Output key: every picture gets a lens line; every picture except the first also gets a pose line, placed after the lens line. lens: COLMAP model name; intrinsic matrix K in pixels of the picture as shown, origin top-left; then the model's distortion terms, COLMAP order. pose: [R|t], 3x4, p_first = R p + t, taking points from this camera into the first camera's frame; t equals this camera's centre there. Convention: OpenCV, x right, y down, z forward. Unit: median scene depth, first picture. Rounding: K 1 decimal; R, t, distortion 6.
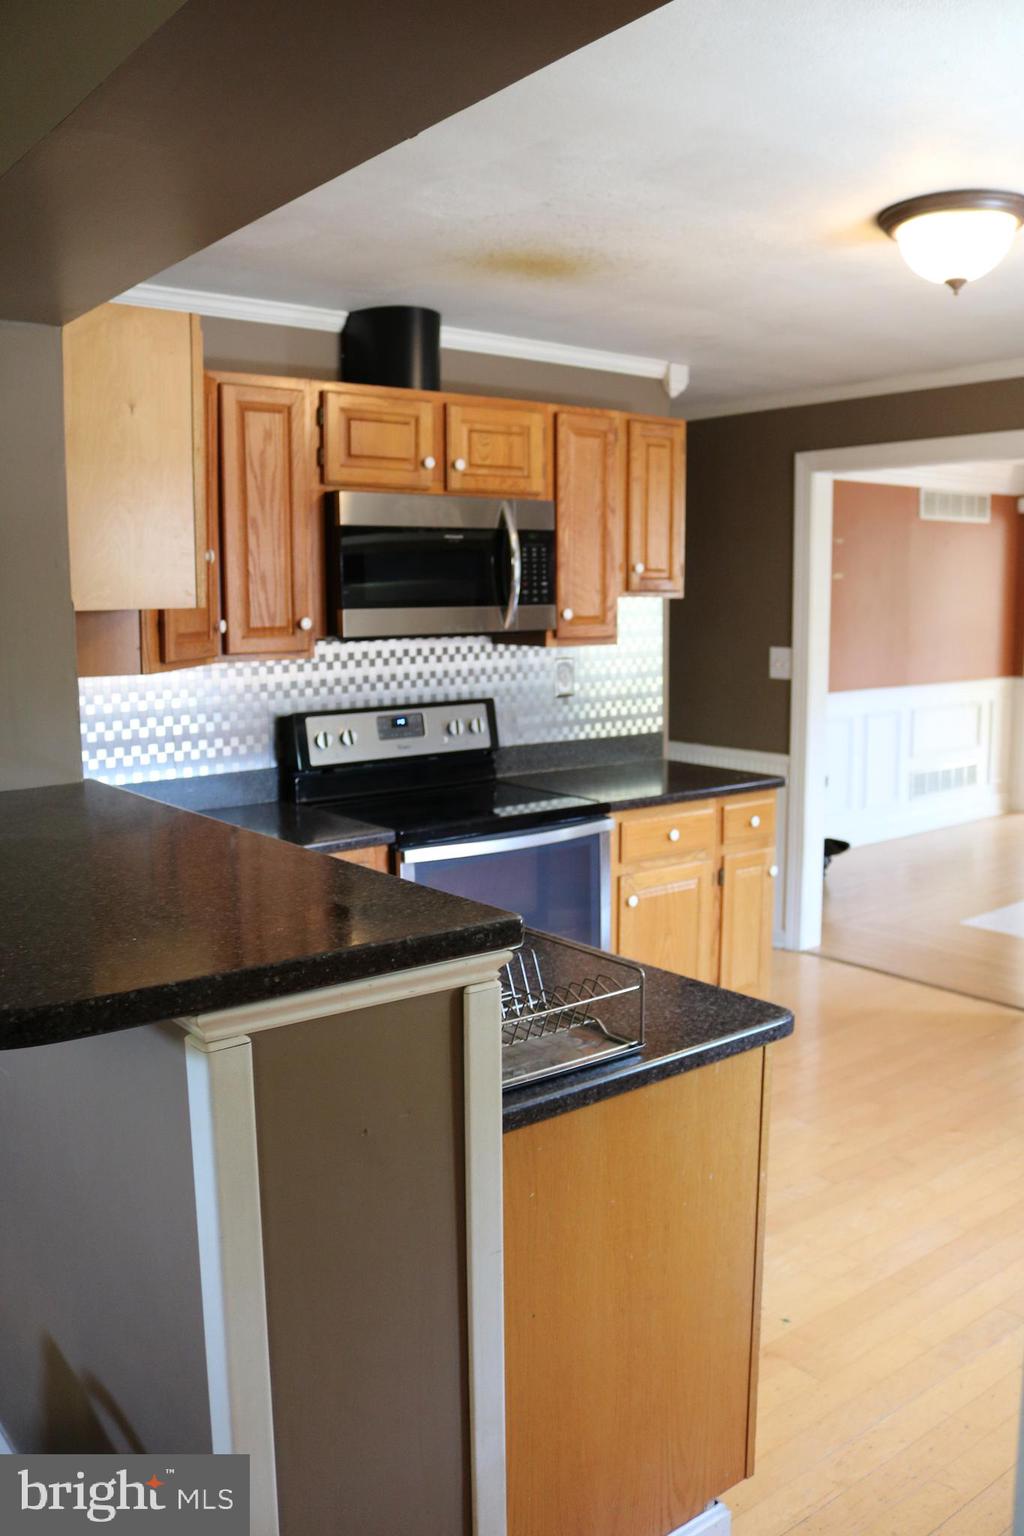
lens RADIAL K [[1274.8, 0, 513.8], [0, 1274.8, 771.1], [0, 0, 1]] dist [-0.156629, 0.127826]
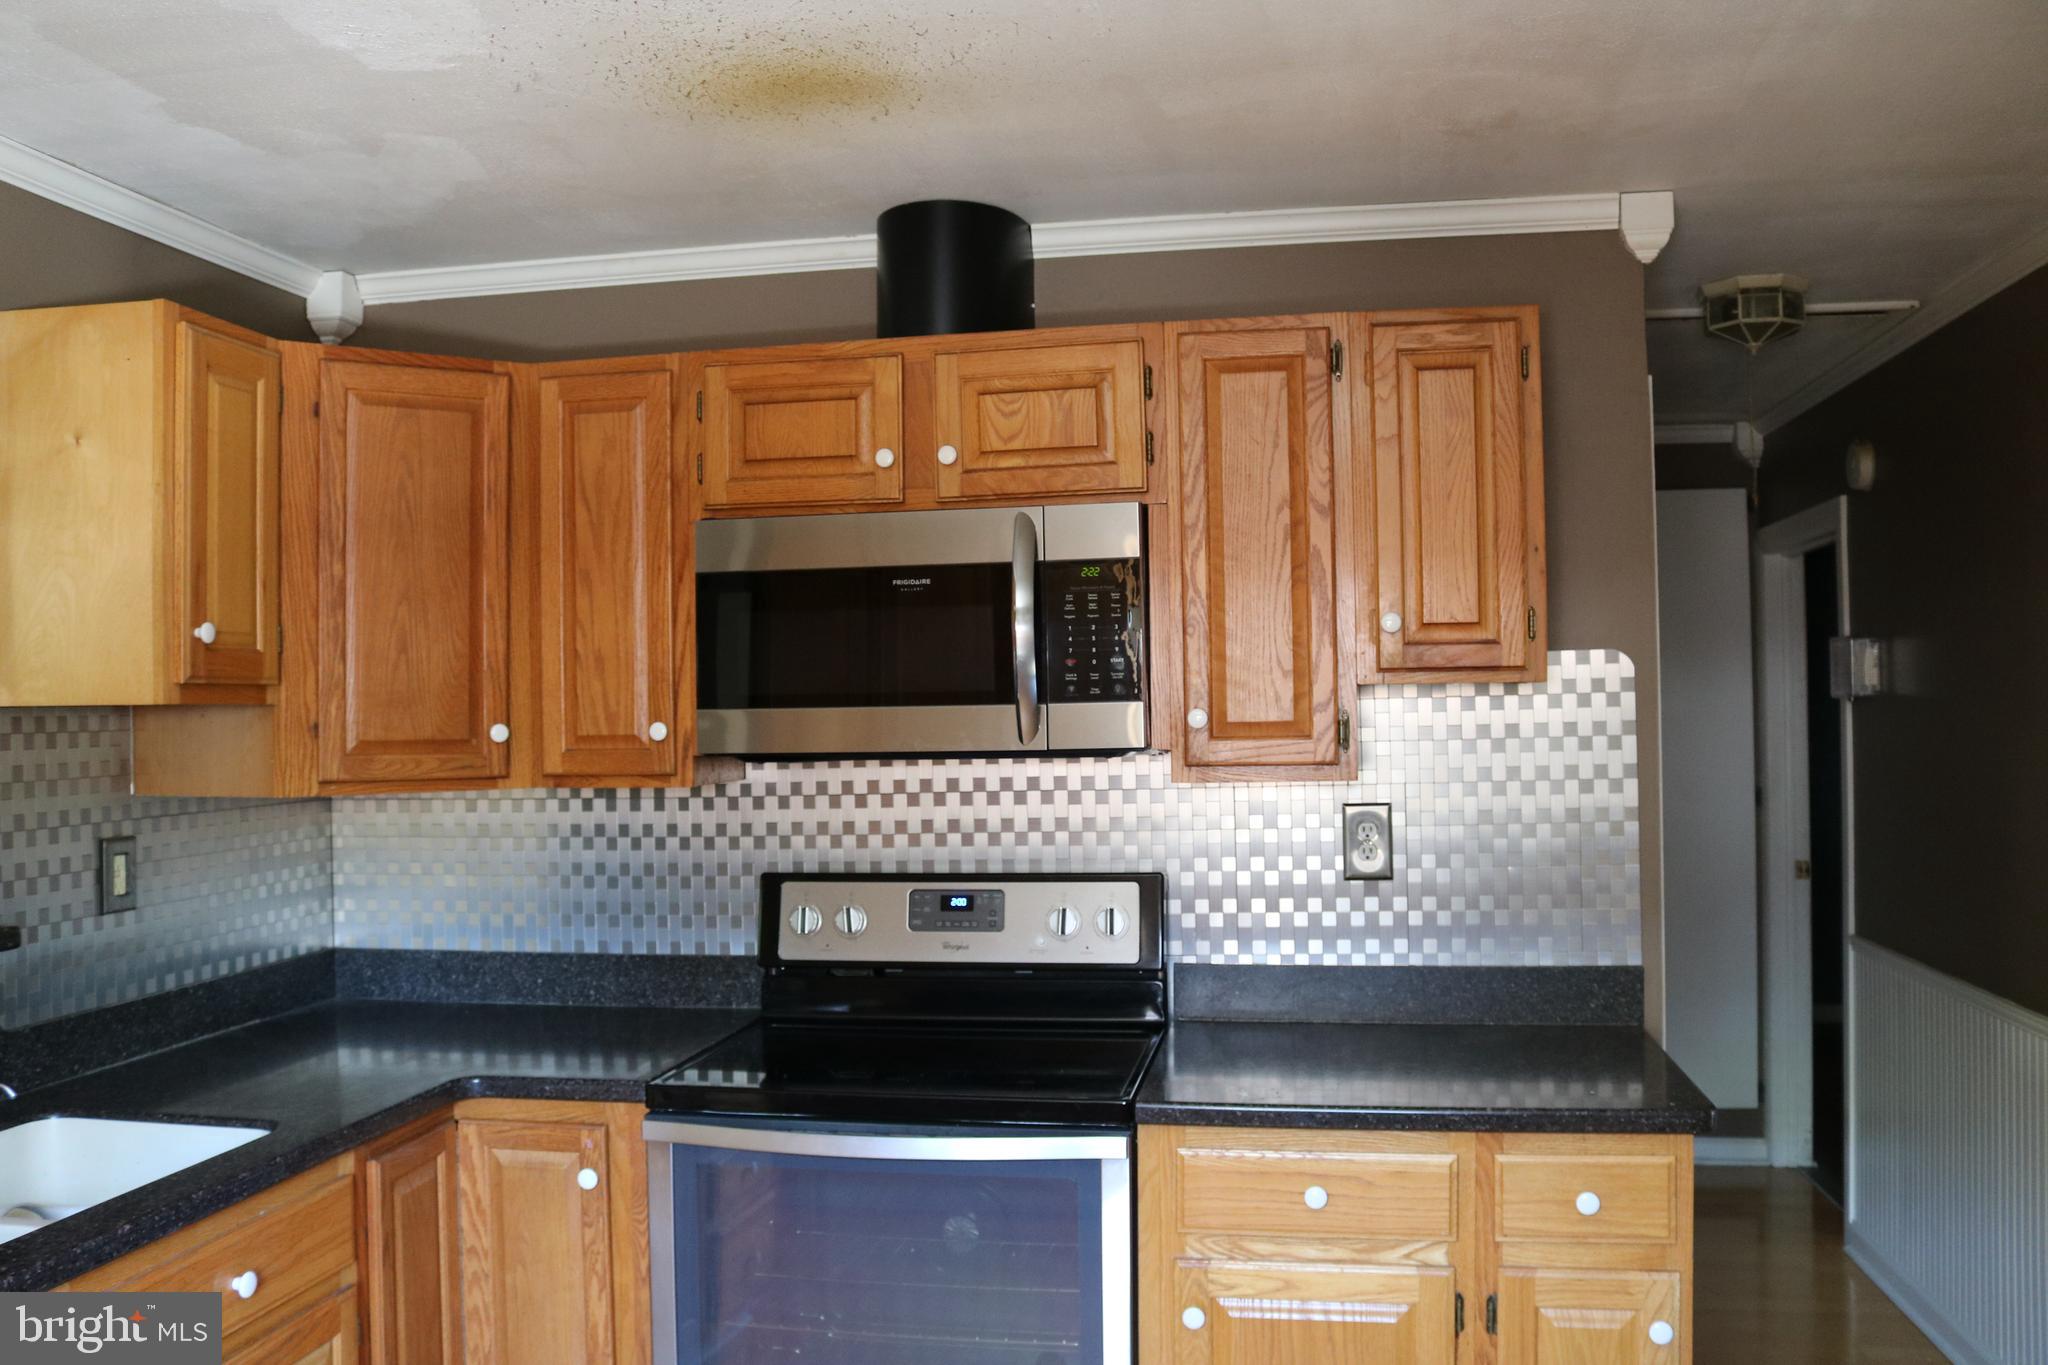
lens RADIAL K [[1699.7, 0, 1023.7], [0, 1699.7, 677.7], [0, 0, 1]] dist [-0.156629, 0.127826]
pose [[0.676057, -0.012312, -0.736746, 0.502580], [-0.090960, 0.990818, -0.100026, -0.065991], [0.731213, 0.134638, 0.668730, 0.494826]]
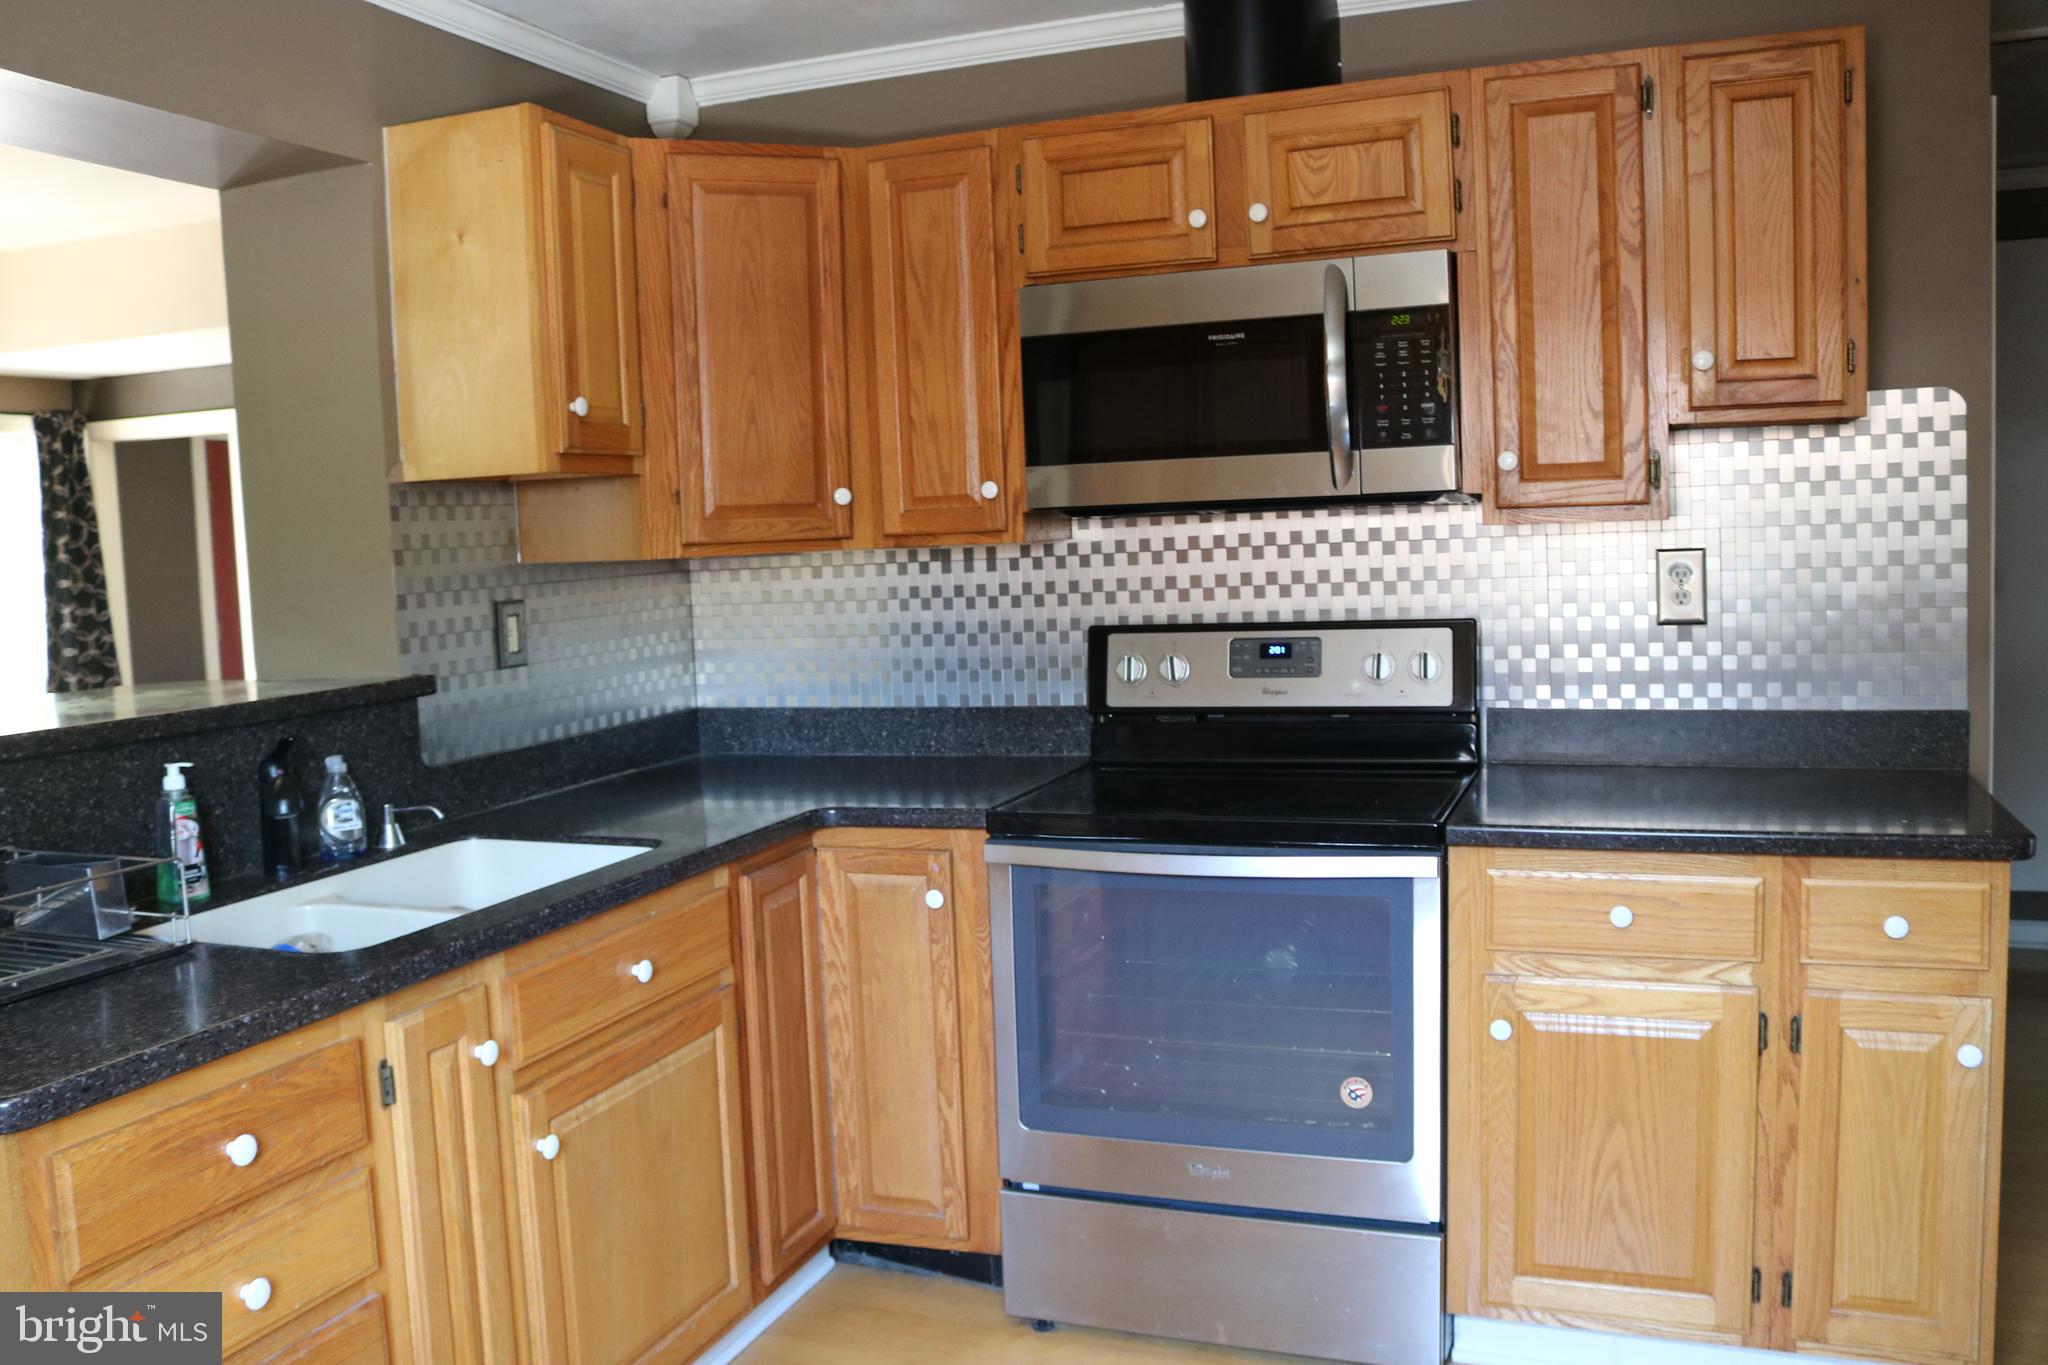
lens RADIAL K [[1699.7, 0, 1016.2], [0, 1699.7, 685.0], [0, 0, 1]] dist [-0.156629, 0.127826]
pose [[0.522962, 0.068703, -0.849582, 0.532802], [-0.081095, 0.996235, 0.030644, -0.037057], [0.848489, 0.052871, 0.526565, 0.474938]]
